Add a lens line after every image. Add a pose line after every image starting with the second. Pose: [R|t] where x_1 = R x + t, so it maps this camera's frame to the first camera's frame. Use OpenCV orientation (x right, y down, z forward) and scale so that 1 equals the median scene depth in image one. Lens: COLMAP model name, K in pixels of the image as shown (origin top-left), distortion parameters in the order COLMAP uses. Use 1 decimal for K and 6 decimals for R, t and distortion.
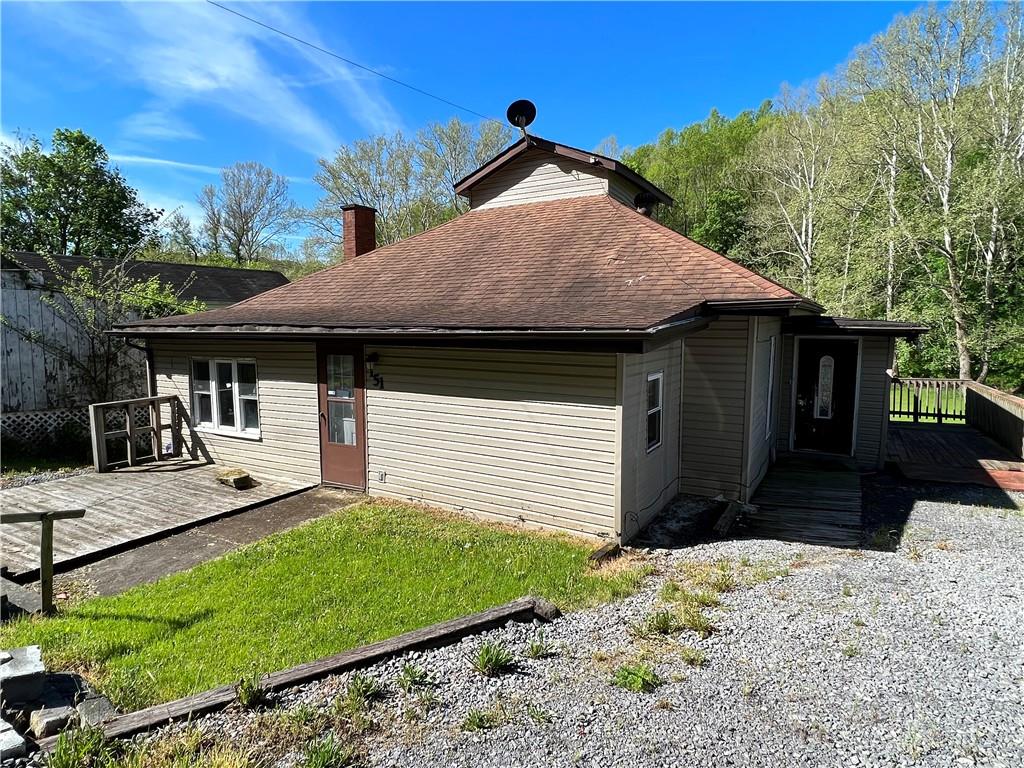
lens RADIAL K [[562.1, 0, 514.1], [0, 562.1, 381.6], [0, 0, 1]] dist [-0.003359, -0.000126]
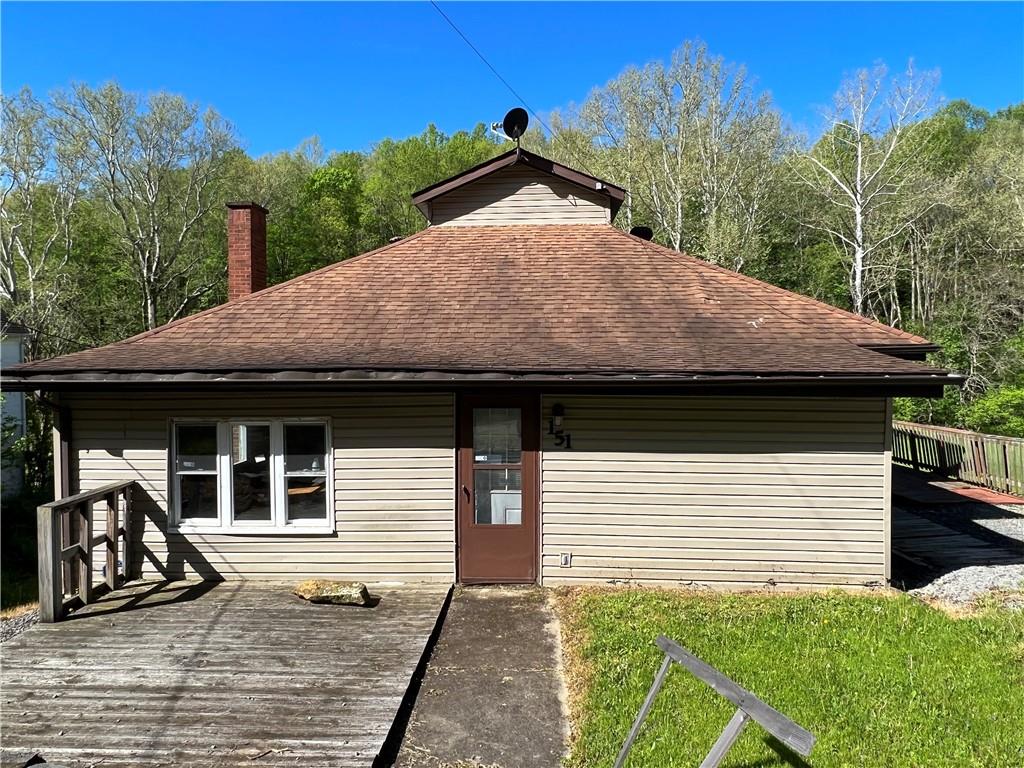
lens RADIAL K [[678.9, 0, 508.6], [0, 678.9, 388.5], [0, 0, 1]] dist [0.002215, 0.002810]
pose [[0.893844, -0.016220, 0.448084, -0.633108], [0.044783, 0.997578, -0.053222, -0.021667], [-0.446136, 0.067639, 0.892406, 0.139899]]
